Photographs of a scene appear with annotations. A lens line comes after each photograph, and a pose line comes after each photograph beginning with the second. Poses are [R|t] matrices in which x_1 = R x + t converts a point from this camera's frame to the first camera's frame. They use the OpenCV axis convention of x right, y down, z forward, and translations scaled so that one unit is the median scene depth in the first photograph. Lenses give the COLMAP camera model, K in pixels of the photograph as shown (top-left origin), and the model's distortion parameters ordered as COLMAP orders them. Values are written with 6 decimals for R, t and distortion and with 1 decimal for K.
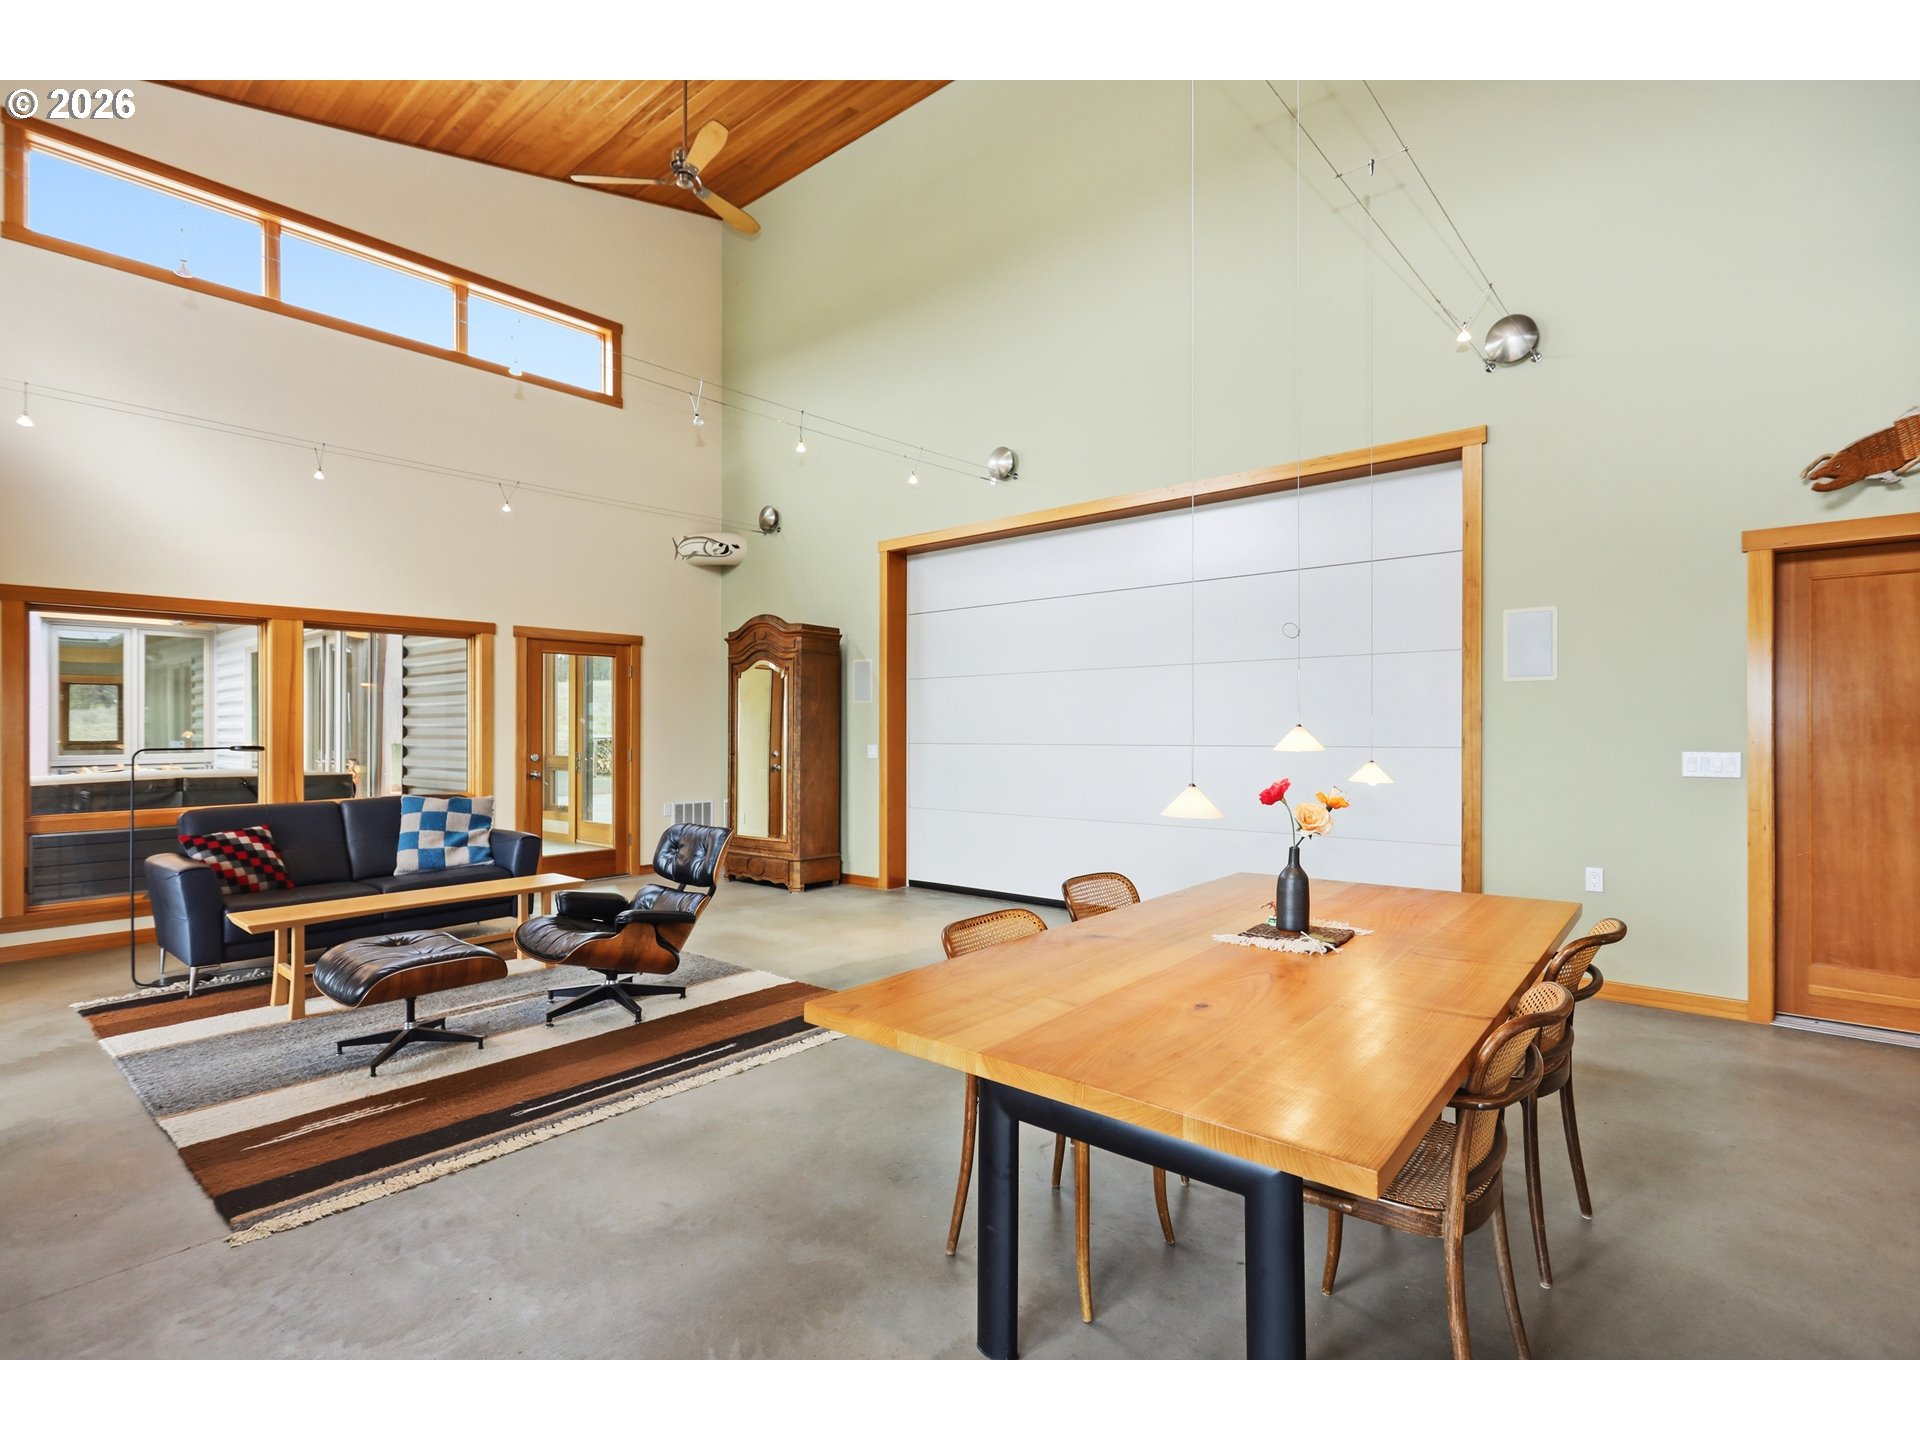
lens RADIAL K [[925.3, 0, 980.8], [0, 925.3, 721.4], [0, 0, 1]] dist [0.003173, 0.000727]
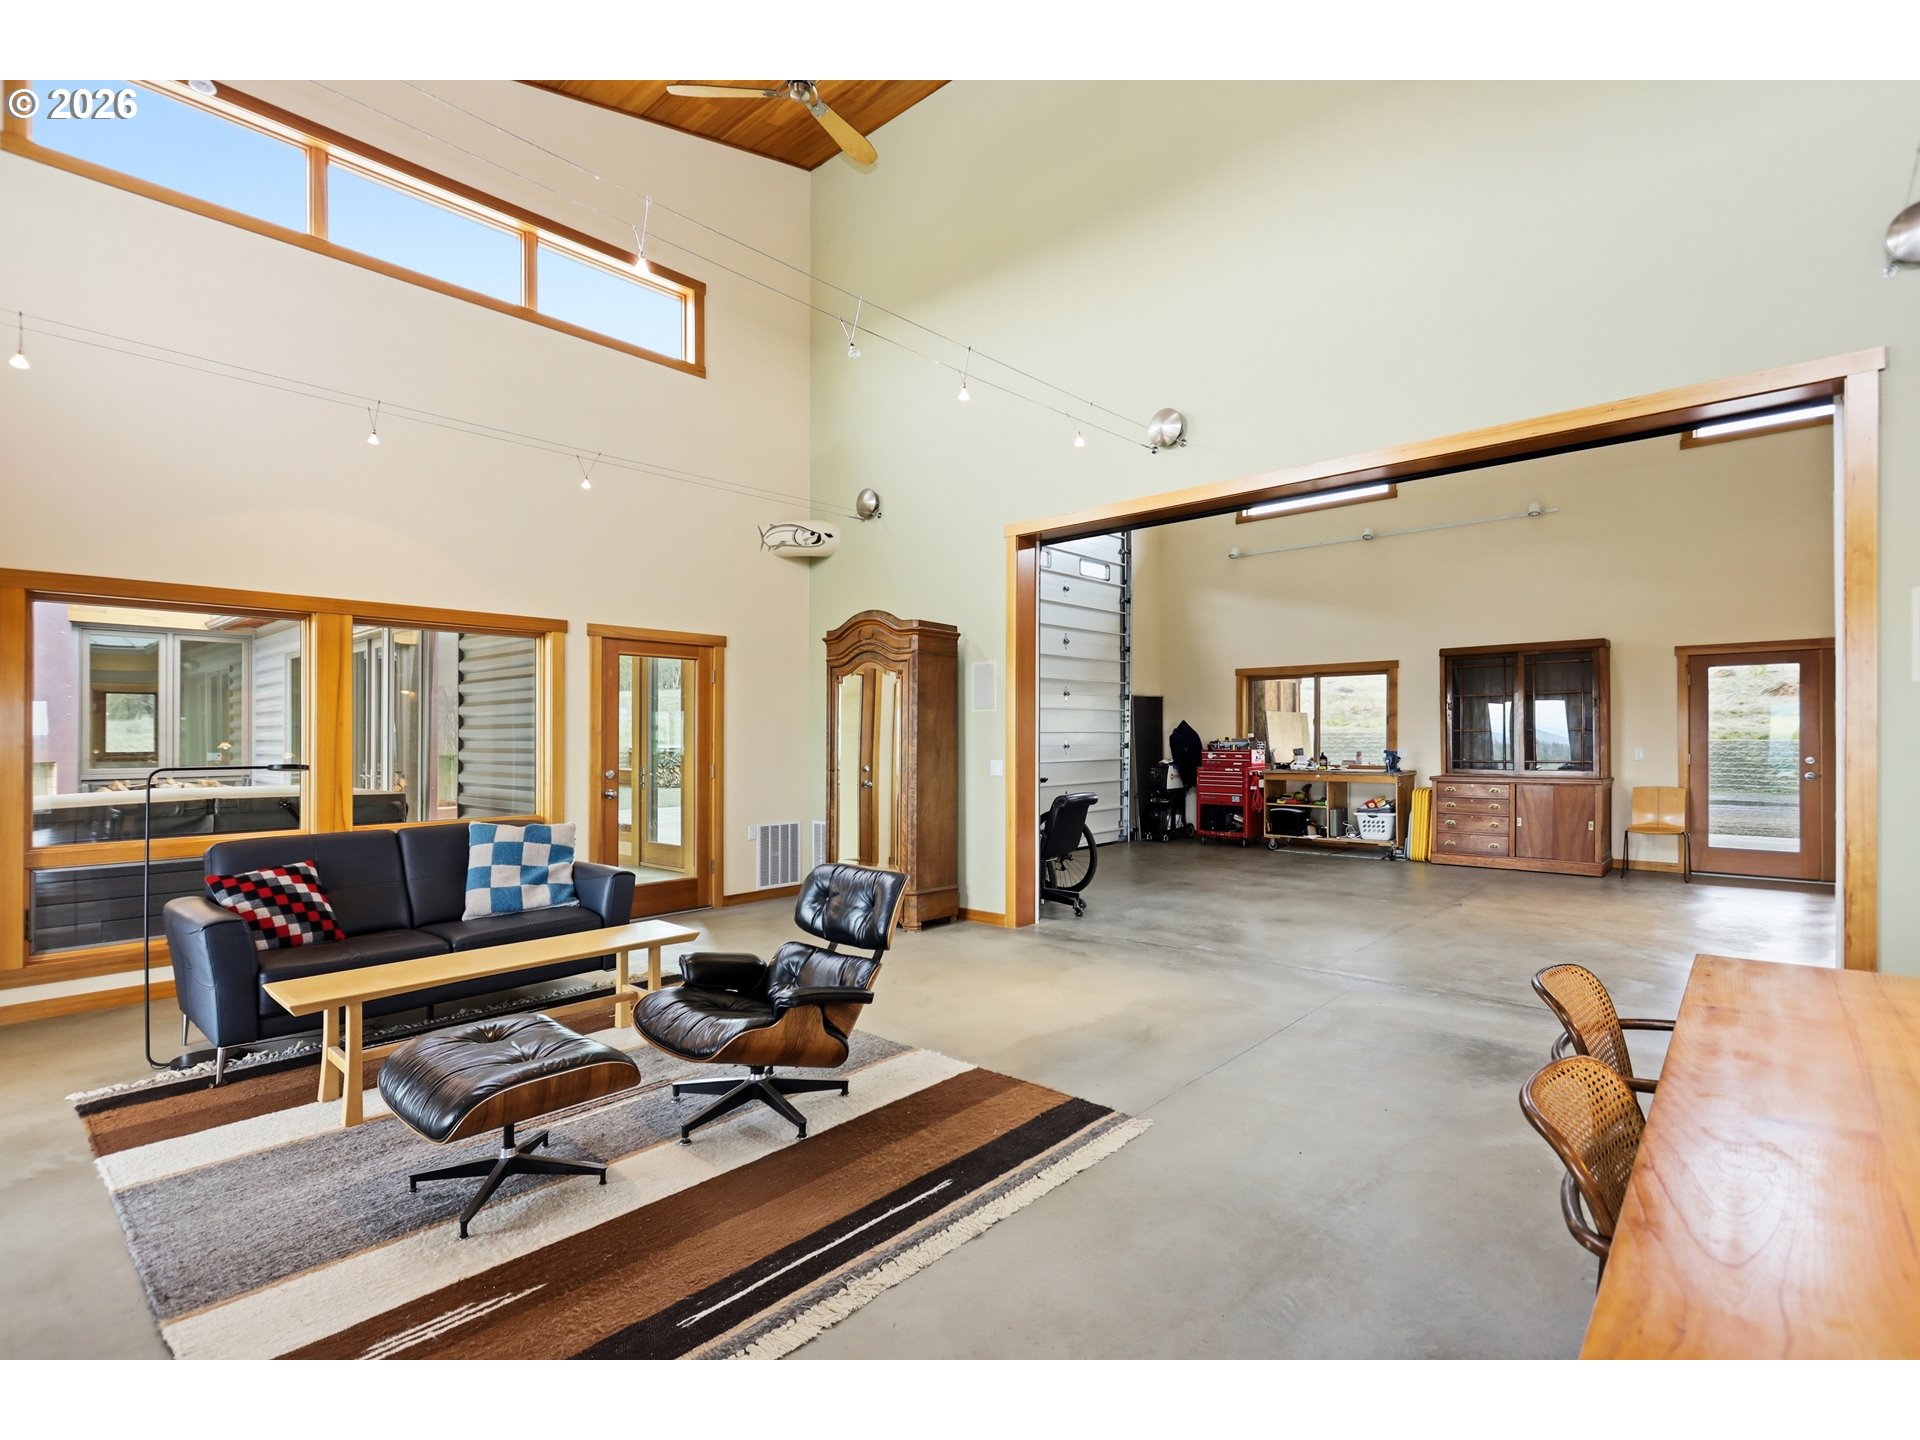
lens RADIAL K [[916.1, 0, 980.4], [0, 916.1, 728.0], [0, 0, 1]] dist [0.001015, 0.000638]
pose [[0.999787, 0.000111, -0.020626, -0.163546], [-0.000179, 0.999995, -0.003294, -0.002629], [0.020625, 0.003297, 0.999782, 0.203336]]
